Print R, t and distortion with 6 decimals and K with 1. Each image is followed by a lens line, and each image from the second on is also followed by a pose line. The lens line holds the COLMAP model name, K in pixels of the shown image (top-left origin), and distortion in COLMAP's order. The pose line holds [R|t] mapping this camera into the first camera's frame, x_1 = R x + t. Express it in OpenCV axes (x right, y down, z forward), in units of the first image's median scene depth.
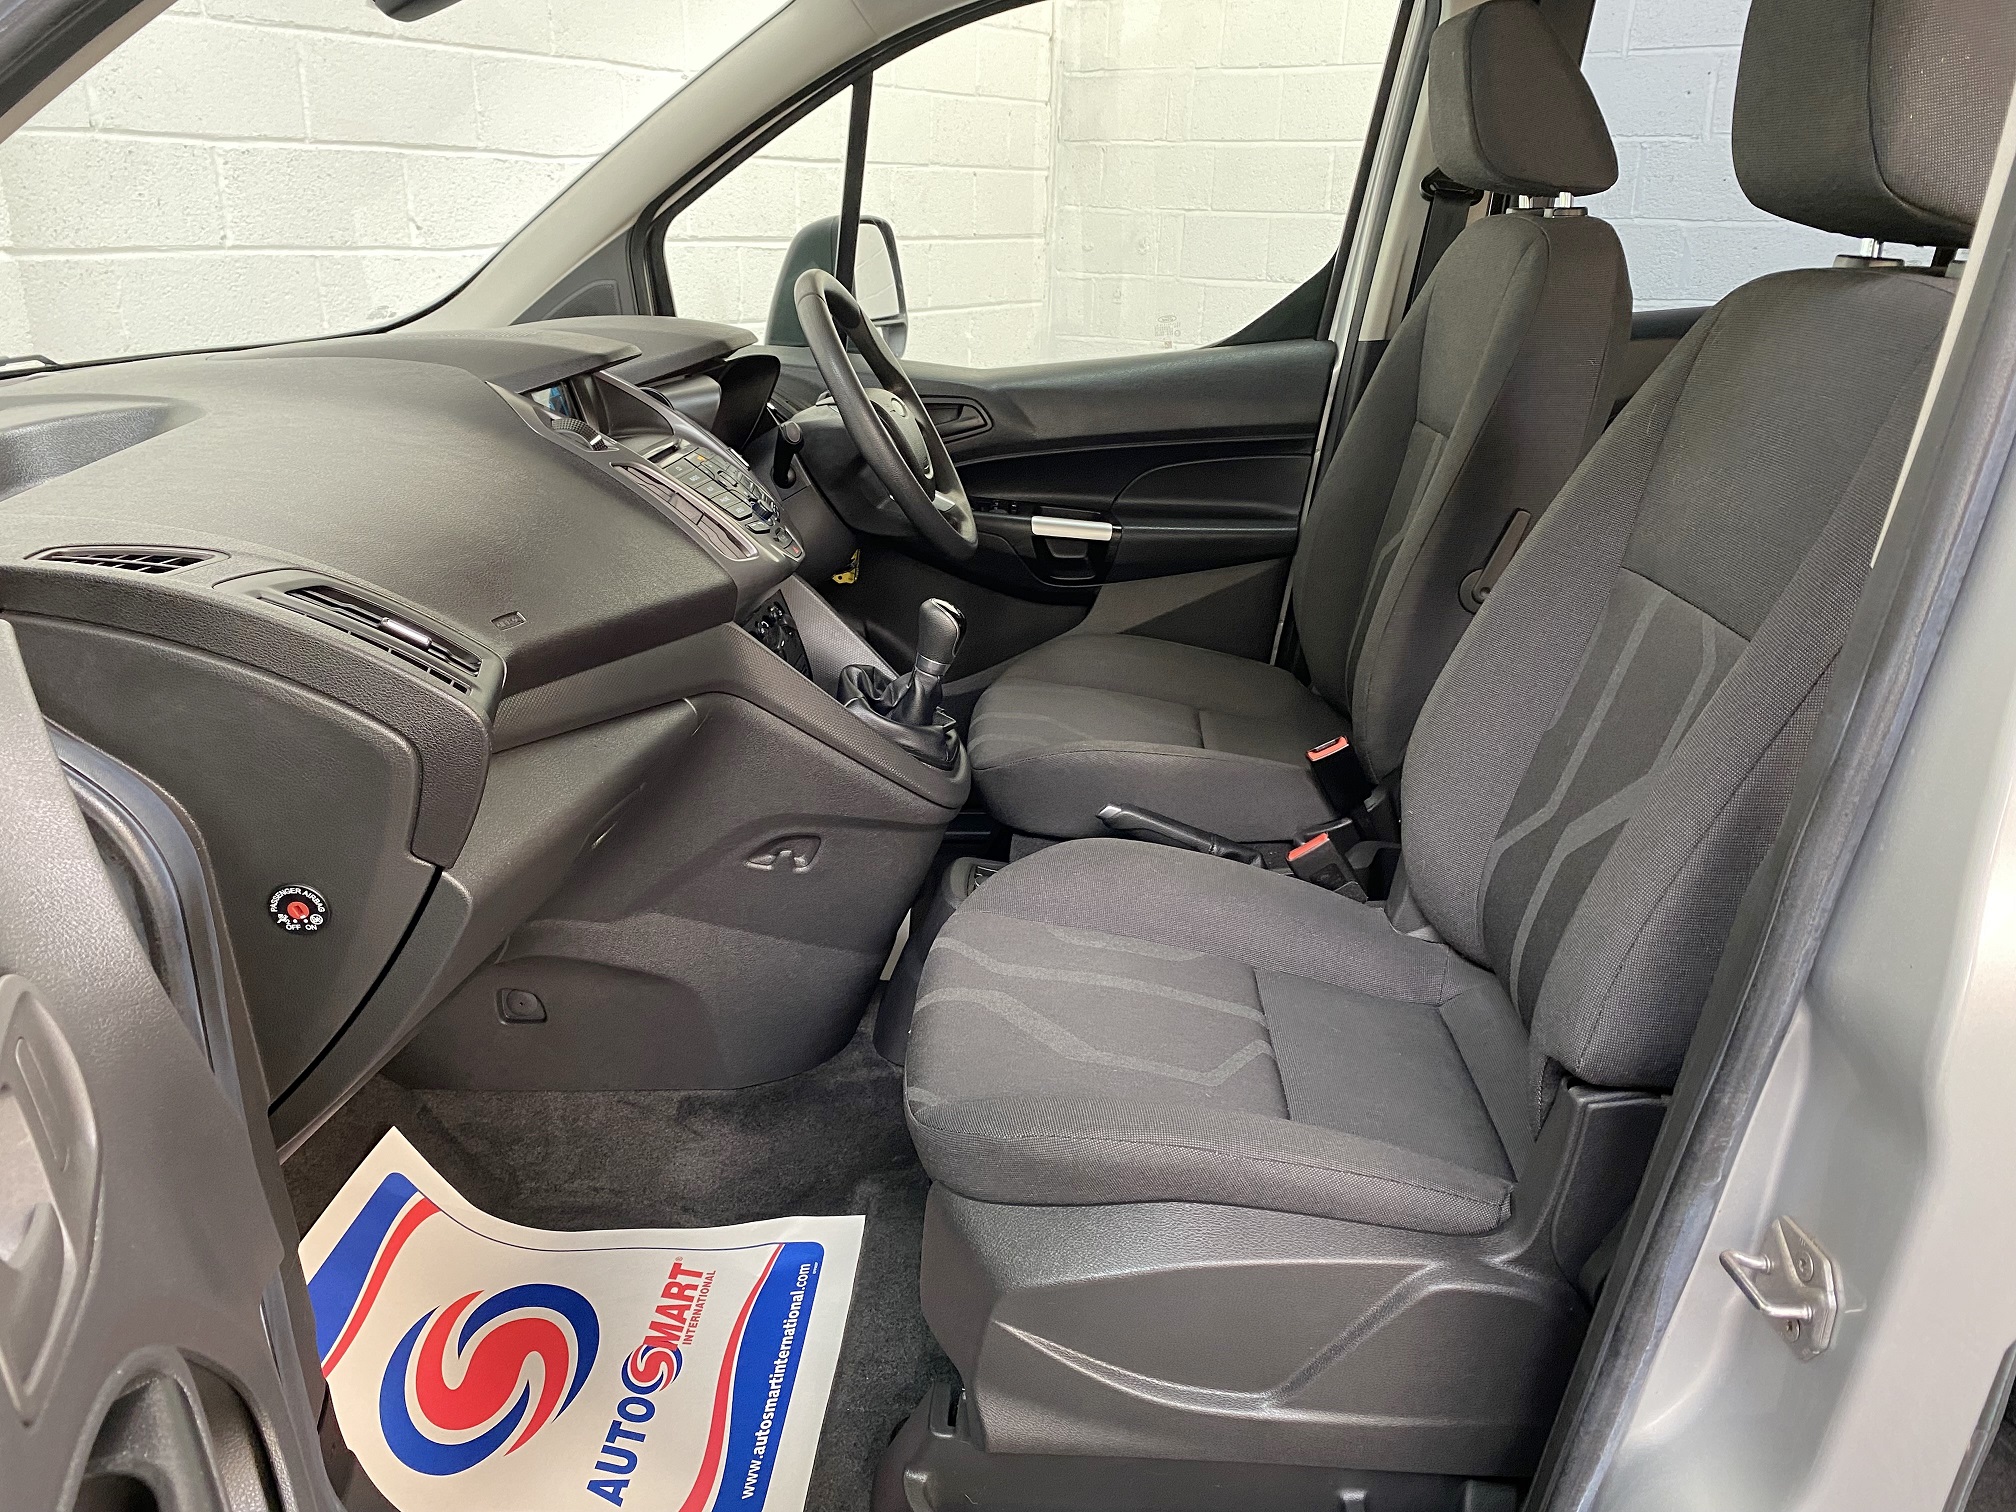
lens RADIAL K [[1549.4, 0, 985.5], [0, 1549.4, 734.8], [0, 0, 1]] dist [0.051105, -0.072774]
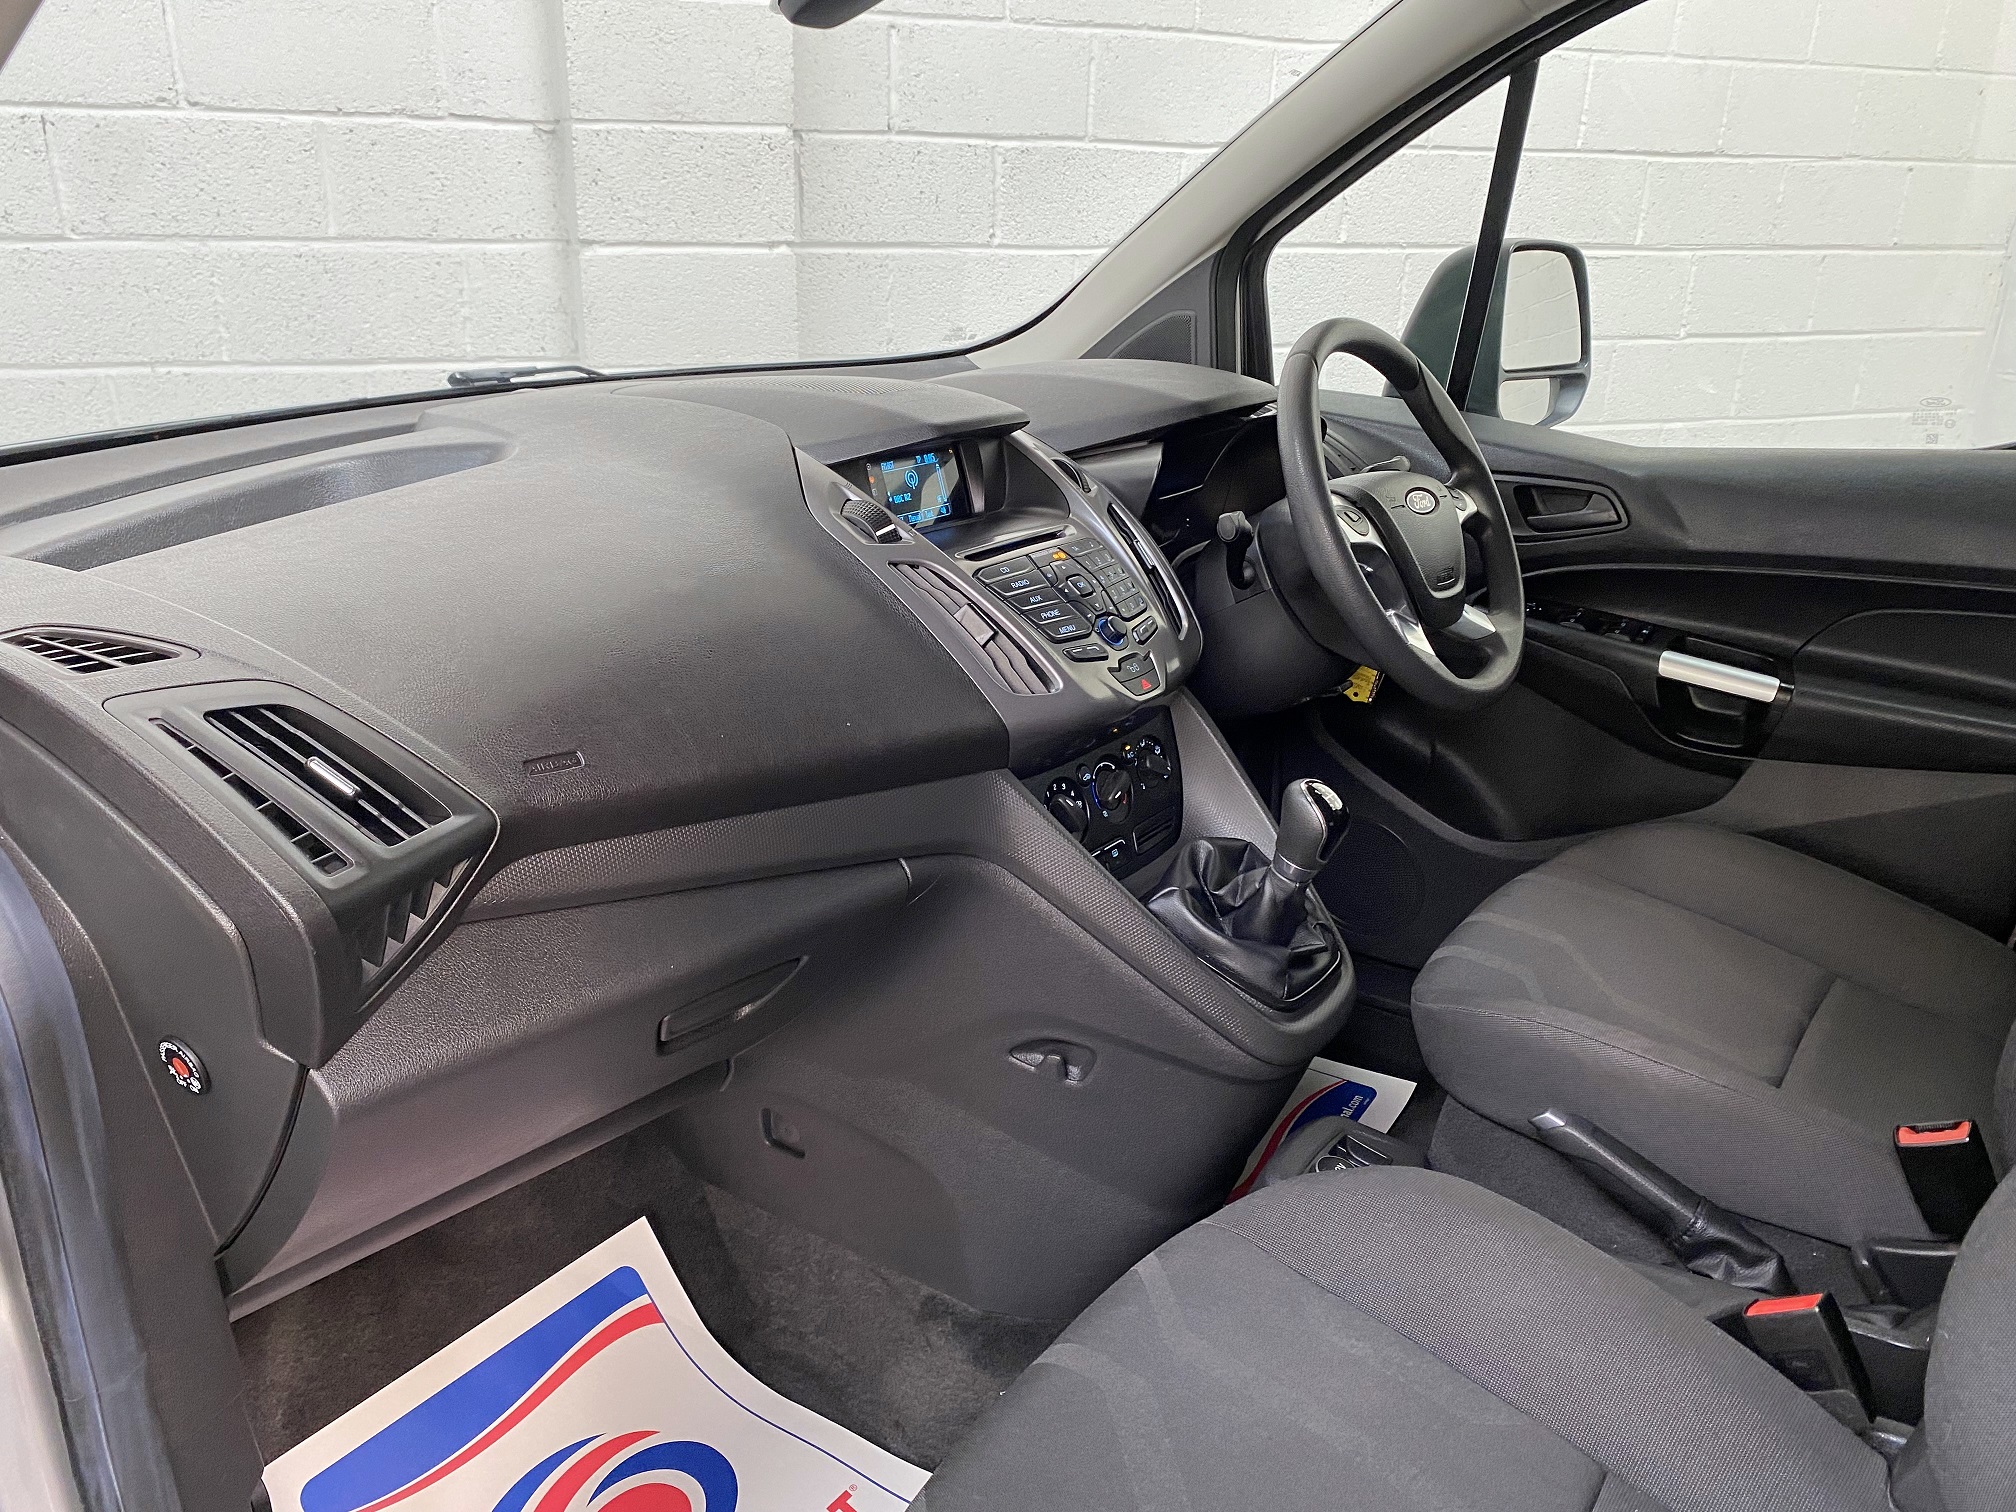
lens RADIAL K [[1549.4, 0, 985.5], [0, 1549.4, 734.8], [0, 0, 1]] dist [0.051105, -0.072774]
pose [[0.838696, 0.190904, -0.510044, 0.208632], [-0.185960, 0.980646, 0.061260, -0.124416], [0.511868, 0.043469, 0.857964, 0.280965]]
